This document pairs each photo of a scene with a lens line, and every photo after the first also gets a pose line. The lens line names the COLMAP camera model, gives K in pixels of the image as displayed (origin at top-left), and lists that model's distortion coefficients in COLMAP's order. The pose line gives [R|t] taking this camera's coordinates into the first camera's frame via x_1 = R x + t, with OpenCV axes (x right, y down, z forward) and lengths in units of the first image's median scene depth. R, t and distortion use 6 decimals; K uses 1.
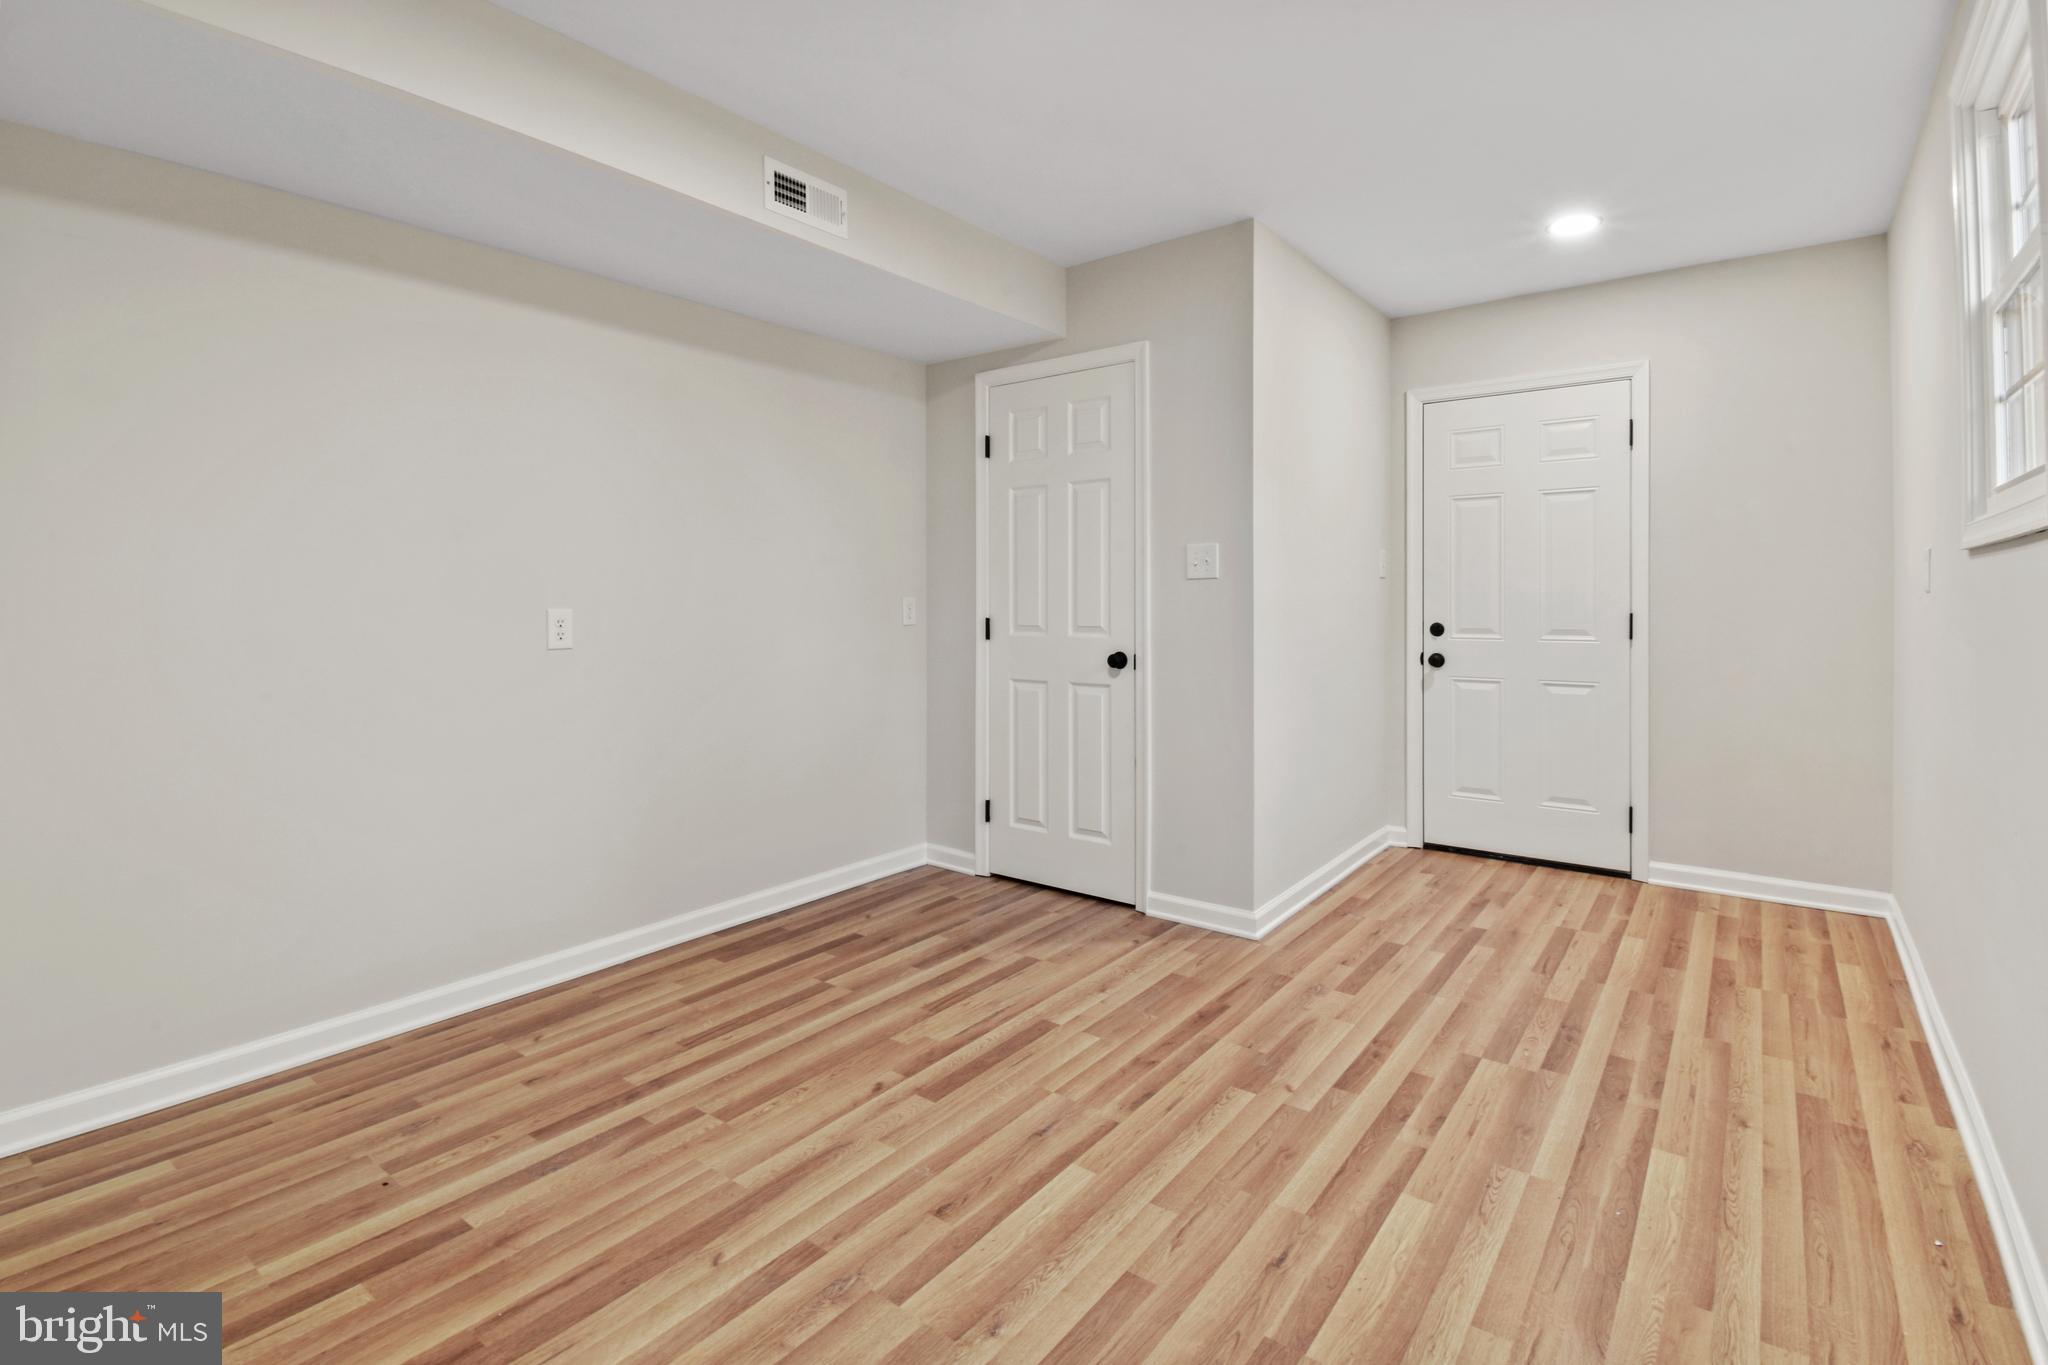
lens RADIAL K [[940.1, 0, 1049.5], [0, 940.1, 731.0], [0, 0, 1]] dist [0.015583, -0.027661]
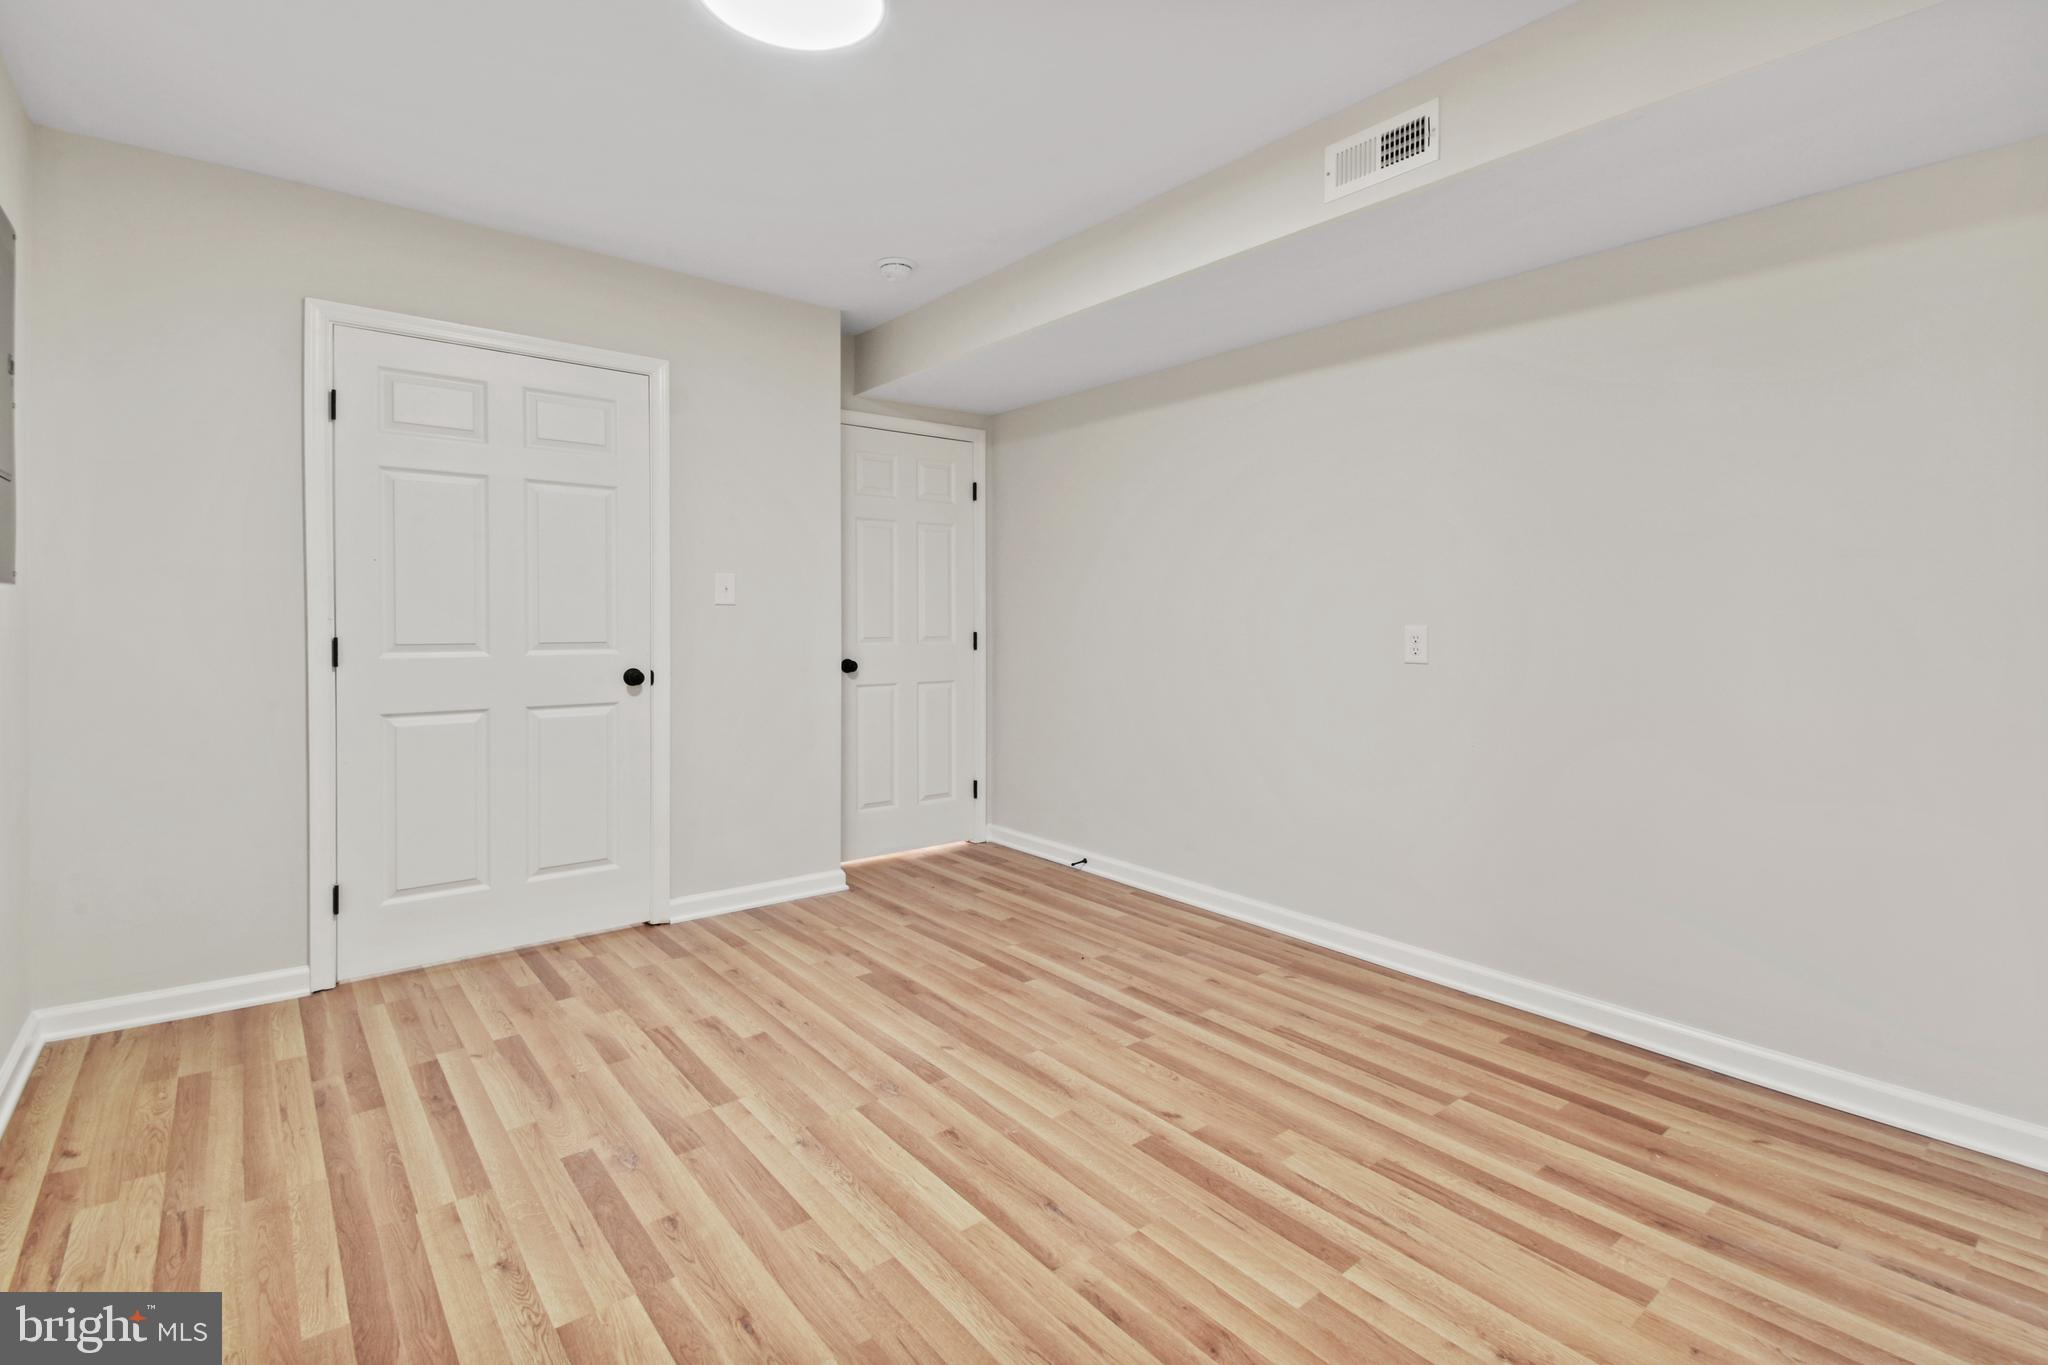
lens RADIAL K [[941.2, 0, 1024.0], [0, 941.2, 682.5], [0, 0, 1]] dist [0.032205, -0.028048]
pose [[-0.239476, 0.072863, -0.968164, 0.782310], [-0.144275, 0.983438, 0.109699, -0.143410], [0.960123, 0.165952, -0.224997, 1.039418]]
